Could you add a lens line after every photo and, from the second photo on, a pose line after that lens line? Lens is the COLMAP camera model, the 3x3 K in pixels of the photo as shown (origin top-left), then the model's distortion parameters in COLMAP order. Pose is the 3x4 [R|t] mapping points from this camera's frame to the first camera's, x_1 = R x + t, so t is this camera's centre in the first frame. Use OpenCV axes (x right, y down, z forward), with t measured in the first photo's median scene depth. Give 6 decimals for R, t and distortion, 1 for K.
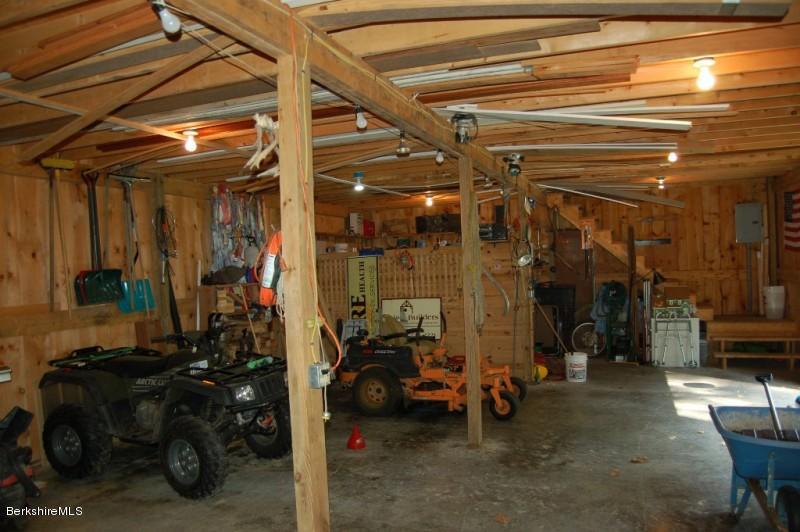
lens RADIAL K [[632.1, 0, 396.8], [0, 632.1, 265.8], [0, 0, 1]] dist [-0.038806, -0.003103]
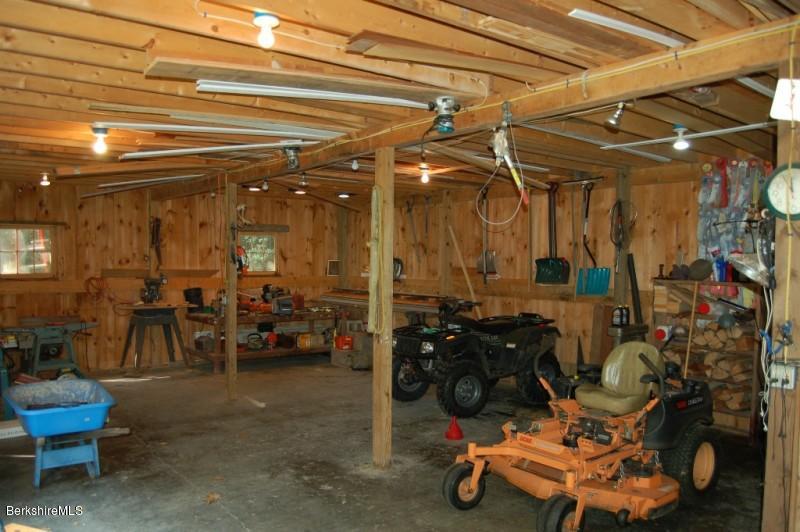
lens RADIAL K [[632.1, 0, 397.4], [0, 632.1, 266.8], [0, 0, 1]] dist [-0.038806, -0.003103]
pose [[-0.527324, 0.045155, -0.848464, 0.910548], [0.015930, 0.998937, 0.043263, -0.042947], [0.849515, 0.009297, -0.527483, 1.560125]]
